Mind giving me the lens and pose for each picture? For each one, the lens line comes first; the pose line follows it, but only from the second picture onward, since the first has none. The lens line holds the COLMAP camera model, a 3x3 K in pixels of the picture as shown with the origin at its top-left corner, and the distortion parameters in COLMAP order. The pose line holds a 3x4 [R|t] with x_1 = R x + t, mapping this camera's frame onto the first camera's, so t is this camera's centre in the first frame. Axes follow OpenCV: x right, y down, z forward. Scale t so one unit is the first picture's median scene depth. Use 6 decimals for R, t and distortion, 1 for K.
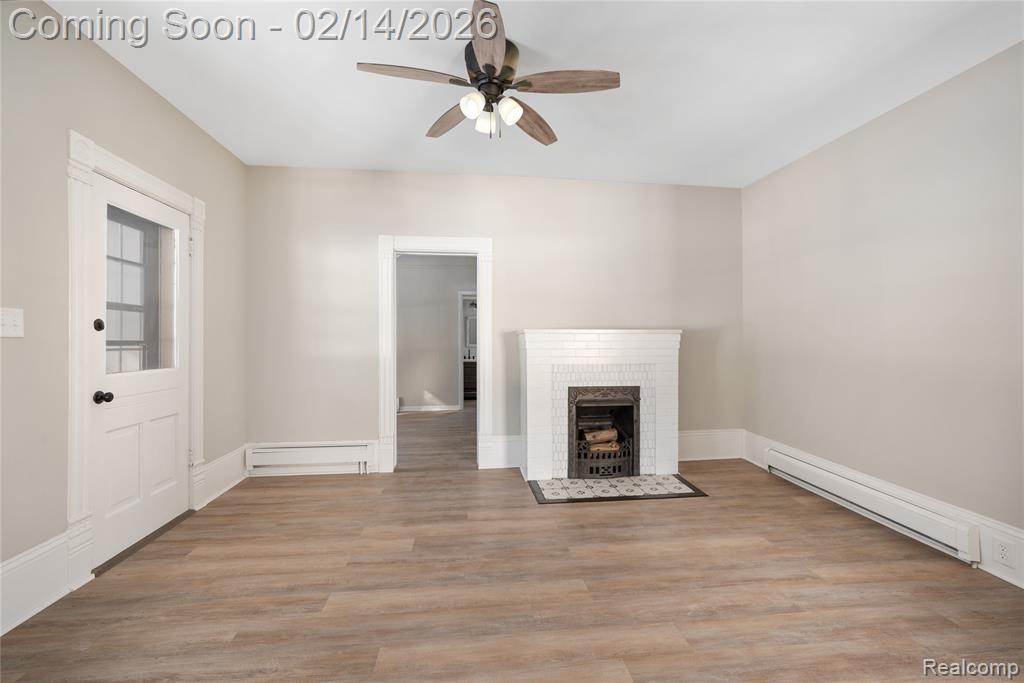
lens RADIAL K [[428.9, 0, 511.7], [0, 428.9, 339.0], [0, 0, 1]] dist [-0.003773, 0.003649]
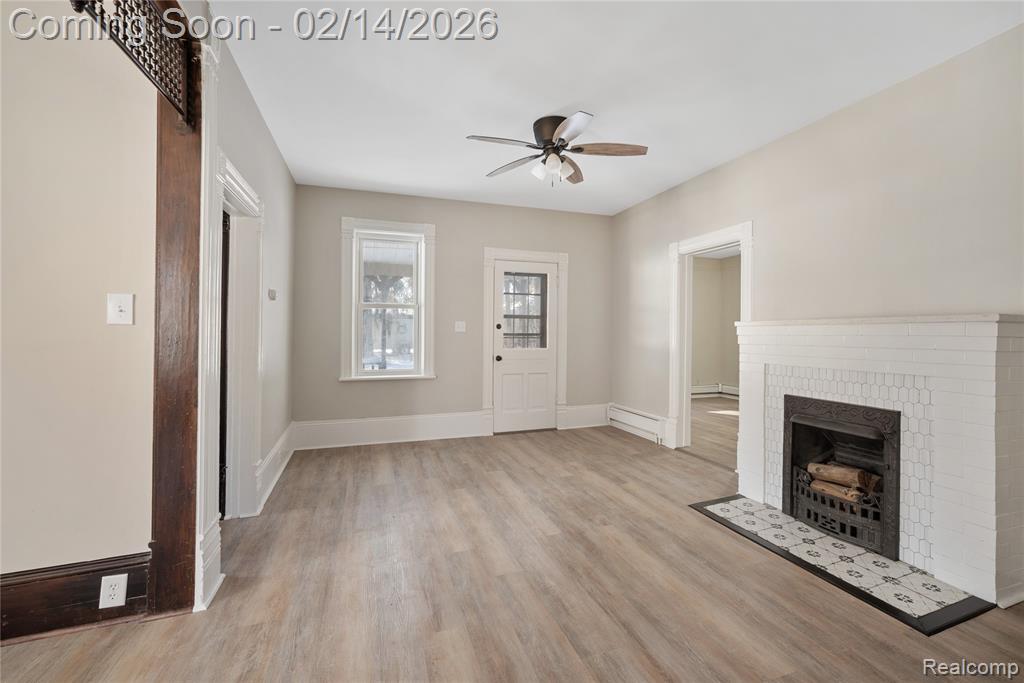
lens RADIAL K [[428.9, 0, 532.0], [0, 428.9, 333.3], [0, 0, 1]] dist [-0.003773, 0.003649]
pose [[0.244341, -0.000355, -0.969689, 0.838353], [-0.001577, 0.999998, -0.000764, 0.003170], [0.969688, 0.001716, 0.244340, 0.402343]]
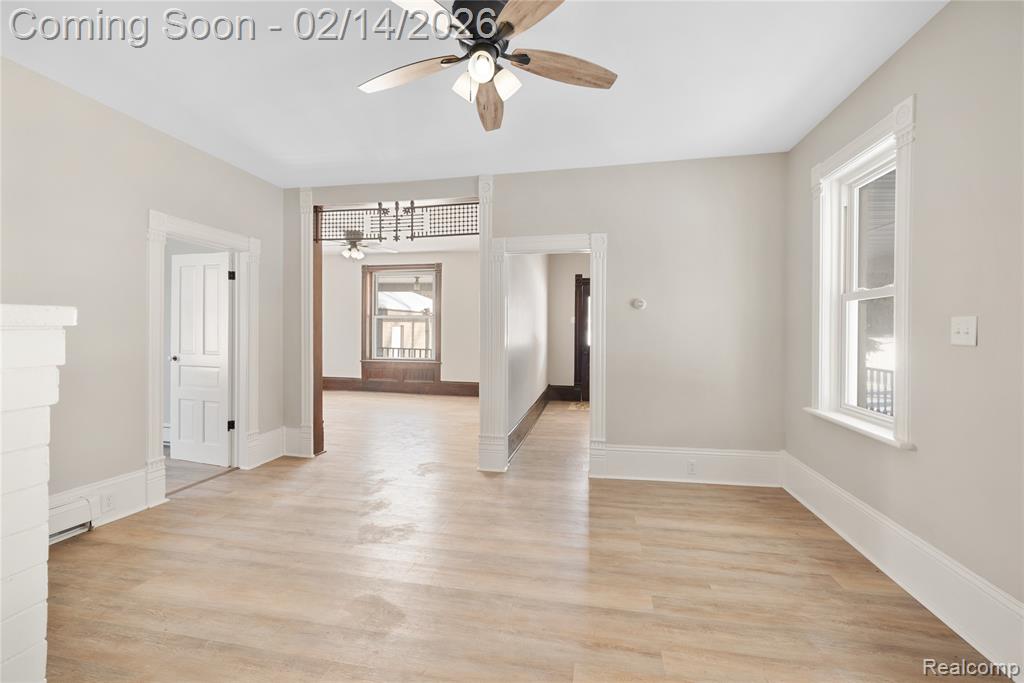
lens RADIAL K [[428.9, 0, 502.7], [0, 428.9, 331.9], [0, 0, 1]] dist [-0.003773, 0.003649]
pose [[-0.945137, -0.010599, 0.326503, -0.244134], [-0.010007, 0.999944, 0.003492, -0.015137], [-0.326522, 0.000033, -0.945190, 1.197912]]
